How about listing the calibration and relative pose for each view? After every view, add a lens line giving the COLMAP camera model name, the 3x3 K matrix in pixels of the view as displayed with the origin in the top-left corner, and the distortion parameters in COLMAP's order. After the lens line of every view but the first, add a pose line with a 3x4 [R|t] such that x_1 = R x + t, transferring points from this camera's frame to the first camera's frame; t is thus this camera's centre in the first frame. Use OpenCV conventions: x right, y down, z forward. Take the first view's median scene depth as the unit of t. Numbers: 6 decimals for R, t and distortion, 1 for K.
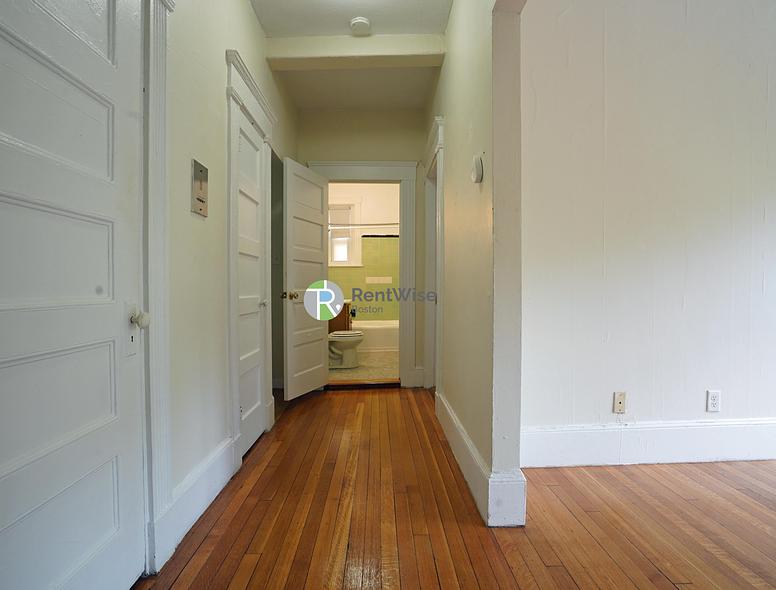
lens RADIAL K [[418.5, 0, 388.0], [0, 418.5, 295.0], [0, 0, 1]] dist [-0.002269, -0.000209]
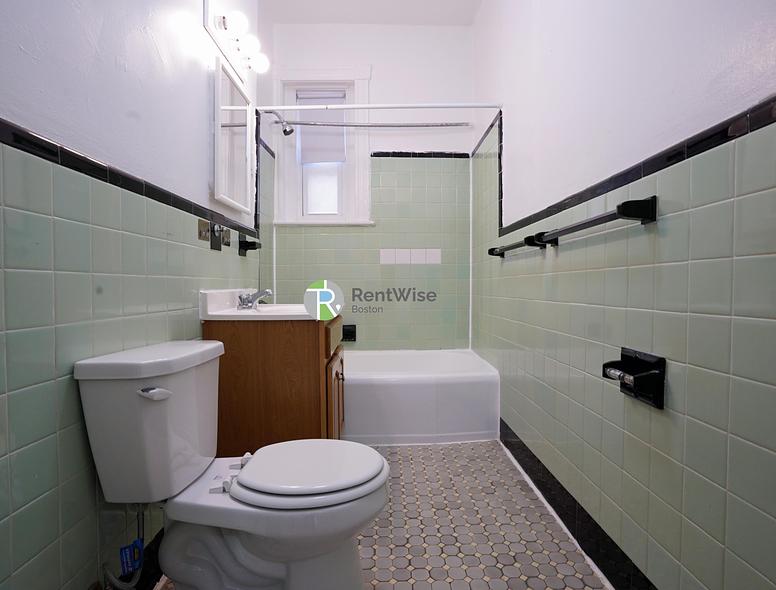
lens RADIAL K [[418.5, 0, 388.0], [0, 418.5, 295.0], [0, 0, 1]] dist [-0.002269, -0.000209]
pose [[0.999957, 0.008288, -0.004053, -0.042615], [-0.008304, 0.999958, -0.003819, 0.004725], [0.004021, 0.003852, 0.999984, 0.572247]]
